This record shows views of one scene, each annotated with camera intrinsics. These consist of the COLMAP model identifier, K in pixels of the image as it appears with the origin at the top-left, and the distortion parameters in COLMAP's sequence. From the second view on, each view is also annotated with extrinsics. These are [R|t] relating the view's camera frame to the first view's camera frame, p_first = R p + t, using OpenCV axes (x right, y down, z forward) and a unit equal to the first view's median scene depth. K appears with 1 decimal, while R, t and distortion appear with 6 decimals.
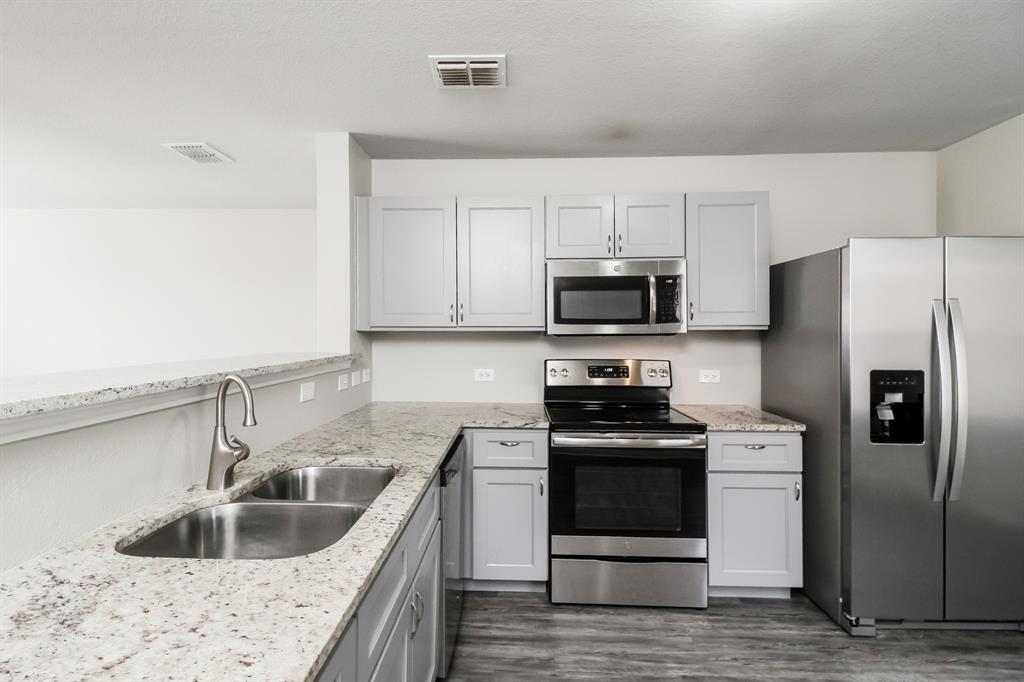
lens RADIAL K [[476.3, 0, 510.1], [0, 476.3, 335.3], [0, 0, 1]] dist [0.000877, -0.000048]
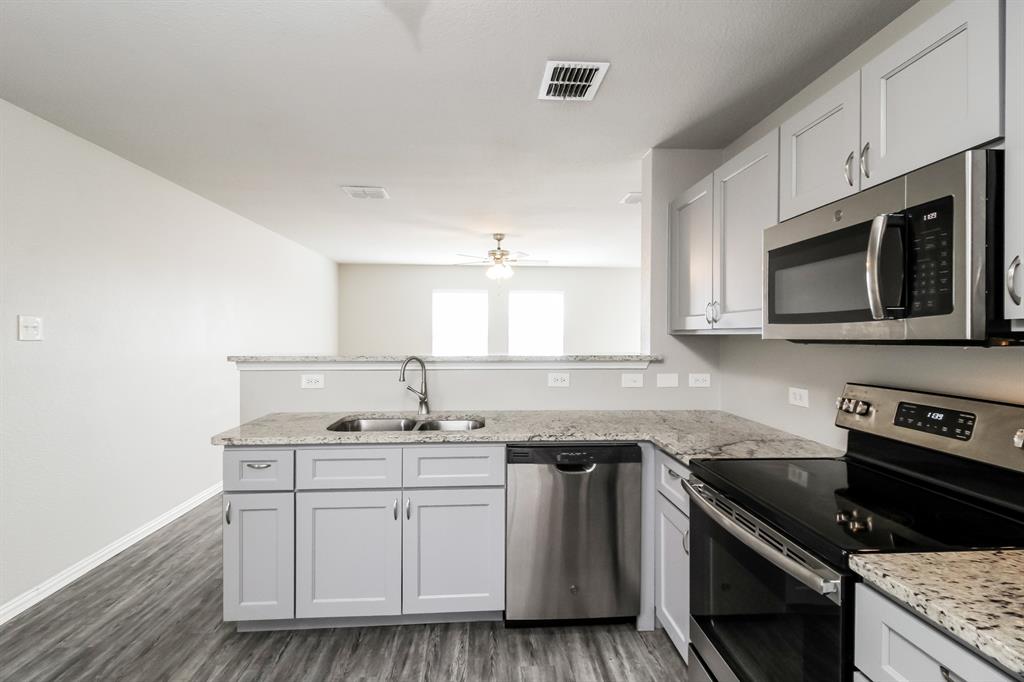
lens RADIAL K [[476.3, 0, 510.1], [0, 476.3, 335.3], [0, 0, 1]] dist [0.000877, -0.000048]
pose [[0.094811, 0.004674, -0.995484, 0.708530], [-0.006639, 0.999970, 0.004063, -0.008111], [0.995473, 0.006224, 0.094839, 0.585910]]
